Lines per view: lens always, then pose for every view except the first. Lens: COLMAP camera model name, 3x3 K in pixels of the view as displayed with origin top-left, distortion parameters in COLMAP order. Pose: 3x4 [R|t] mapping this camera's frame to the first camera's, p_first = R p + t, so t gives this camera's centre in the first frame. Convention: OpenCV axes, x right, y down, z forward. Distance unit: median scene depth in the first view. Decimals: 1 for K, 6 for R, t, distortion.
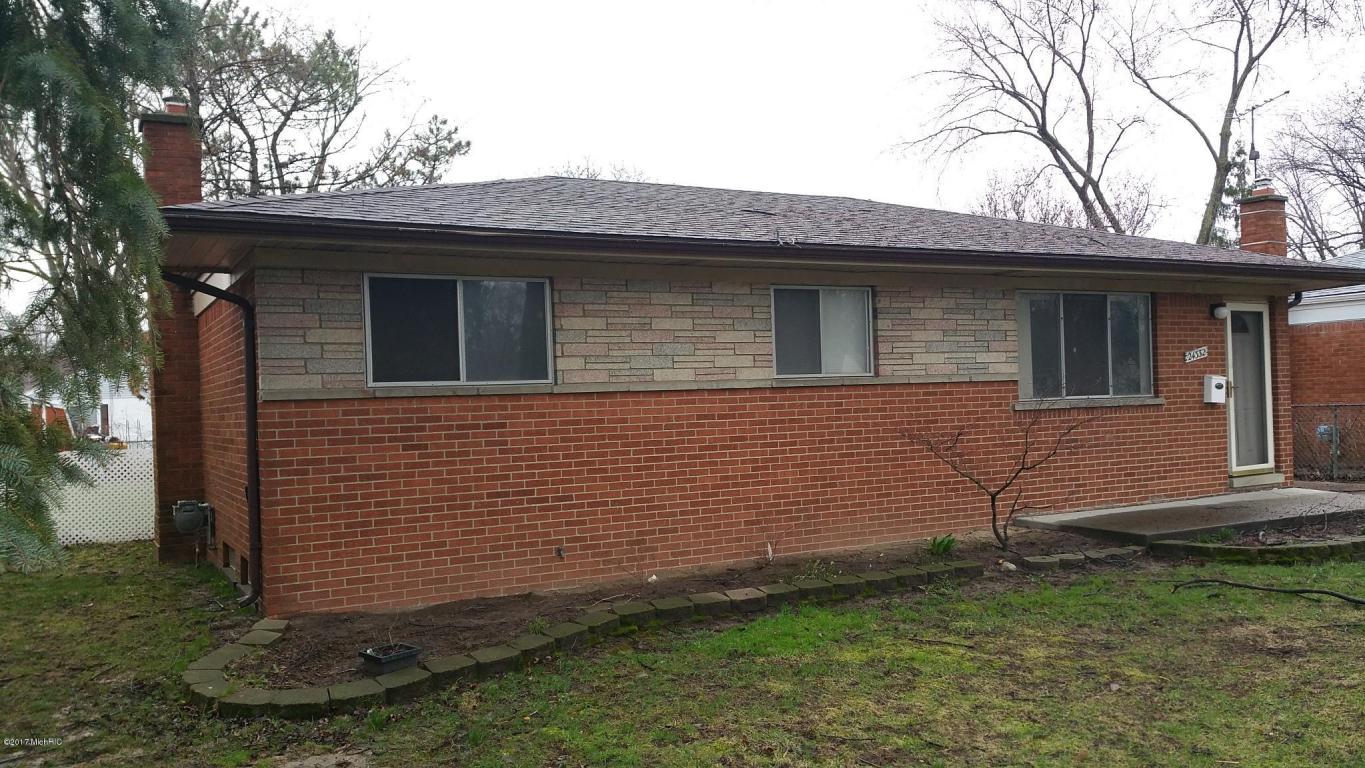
lens RADIAL K [[1095.8, 0, 689.3], [0, 1095.8, 399.8], [0, 0, 1]] dist [0.147986, -0.273606]
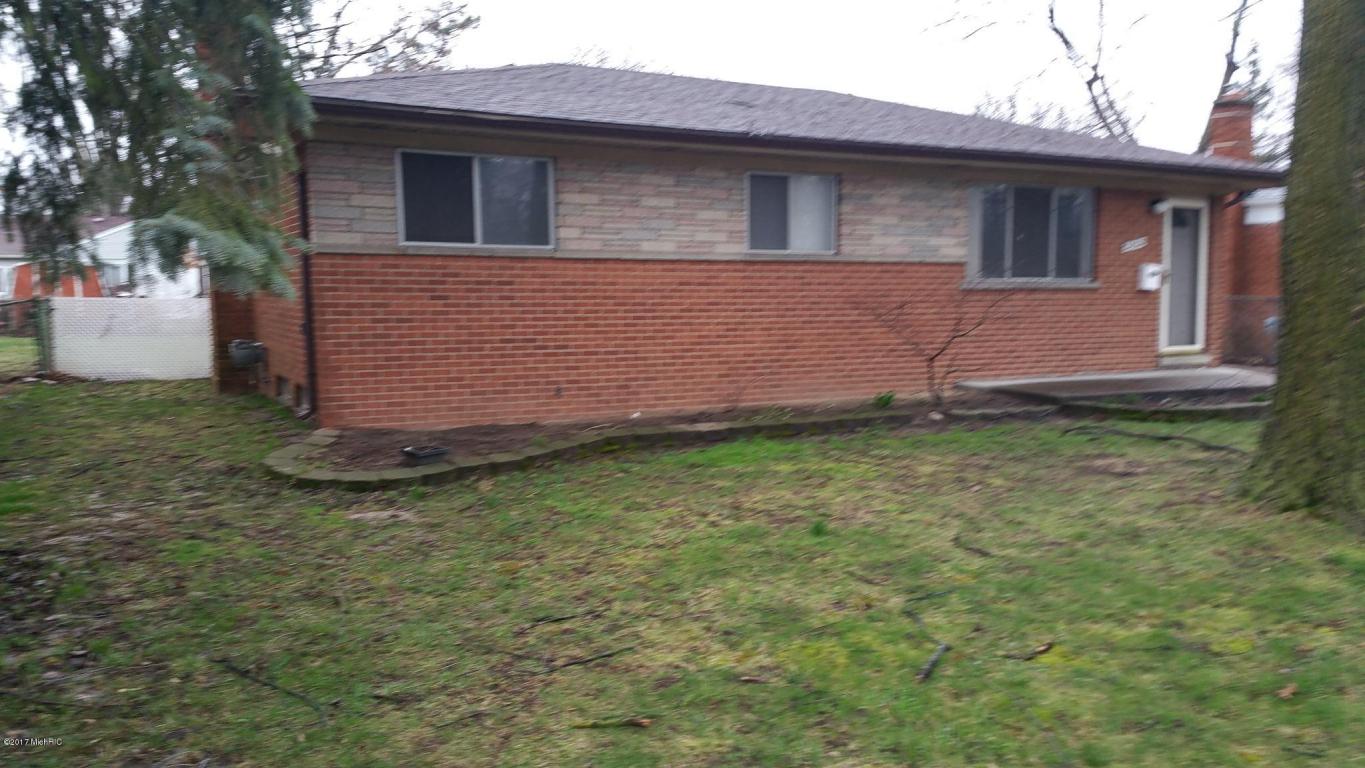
lens RADIAL K [[1164.9, 0, 720.9], [0, 1164.9, 421.3], [0, 0, 1]] dist [0.137081, -0.204973]
pose [[0.999540, 0.028203, 0.011172, 0.043815], [-0.029249, 0.993682, 0.108352, 0.025803], [-0.008046, -0.108629, 0.994050, -0.262844]]
